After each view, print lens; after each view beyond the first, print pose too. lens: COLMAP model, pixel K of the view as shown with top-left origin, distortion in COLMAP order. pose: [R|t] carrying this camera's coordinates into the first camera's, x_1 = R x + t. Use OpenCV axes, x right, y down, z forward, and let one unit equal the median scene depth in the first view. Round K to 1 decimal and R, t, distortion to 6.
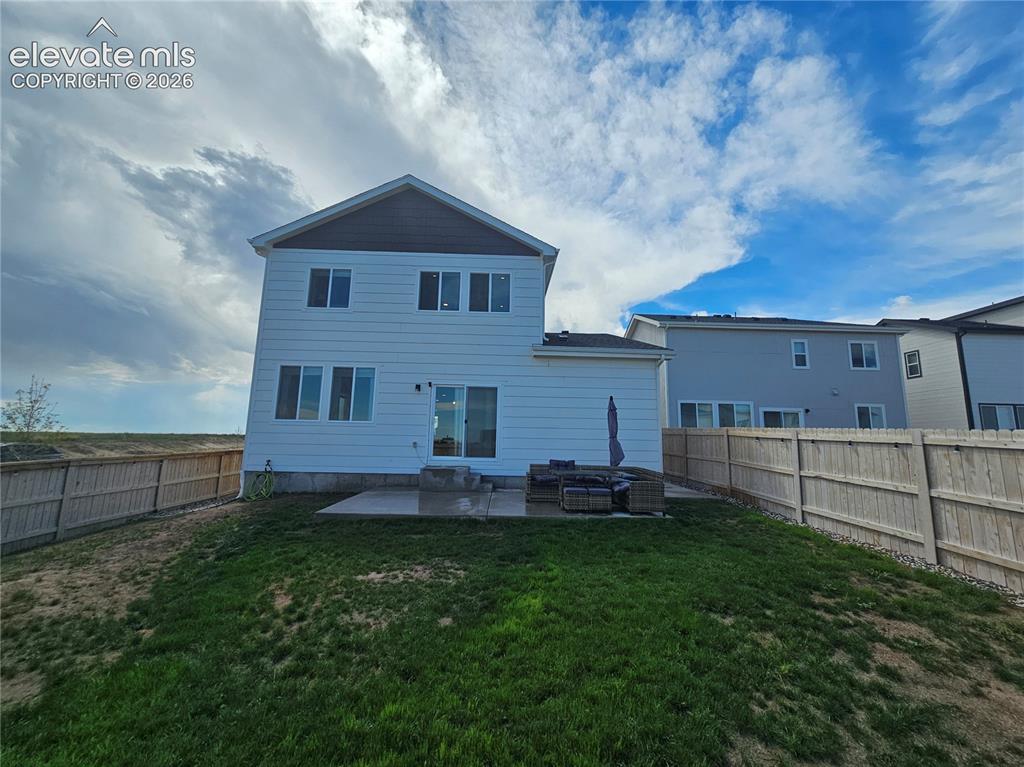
lens RADIAL K [[407.7, 0, 513.9], [0, 407.7, 380.5], [0, 0, 1]] dist [-0.011284, -0.000117]
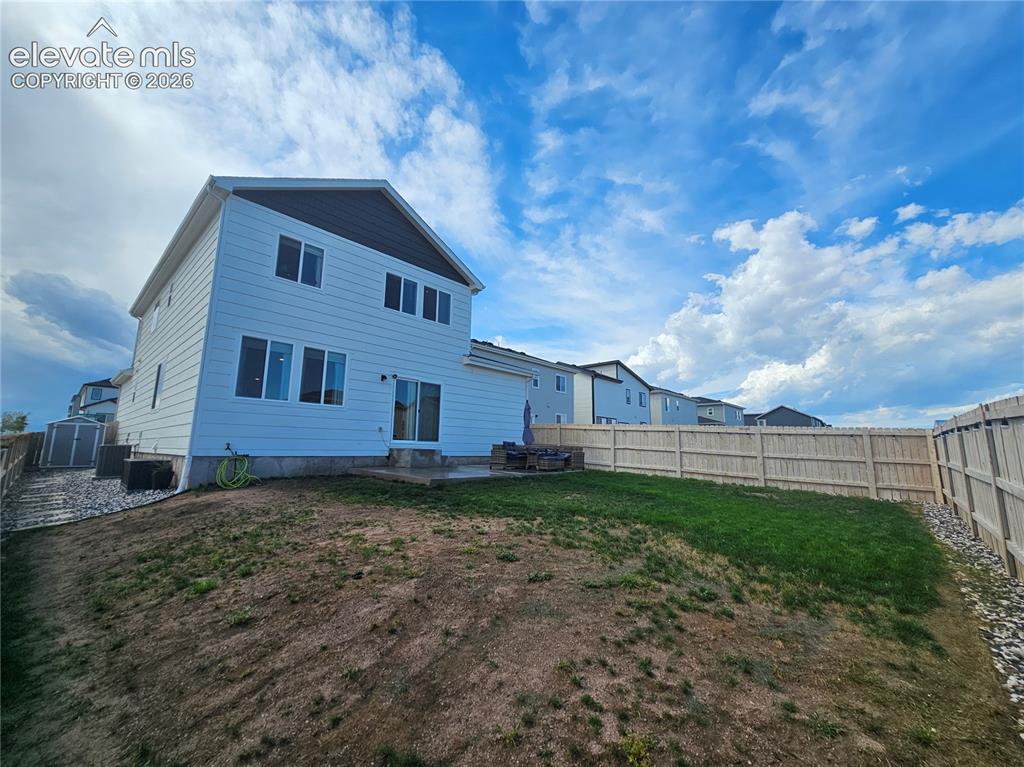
lens RADIAL K [[421.6, 0, 509.7], [0, 421.6, 378.9], [0, 0, 1]] dist [0.000929, 0.000195]
pose [[0.698931, 0.110006, 0.706678, -0.797332], [-0.106032, 0.993119, -0.049726, 0.039855], [-0.707286, -0.040175, 0.705785, -0.046704]]
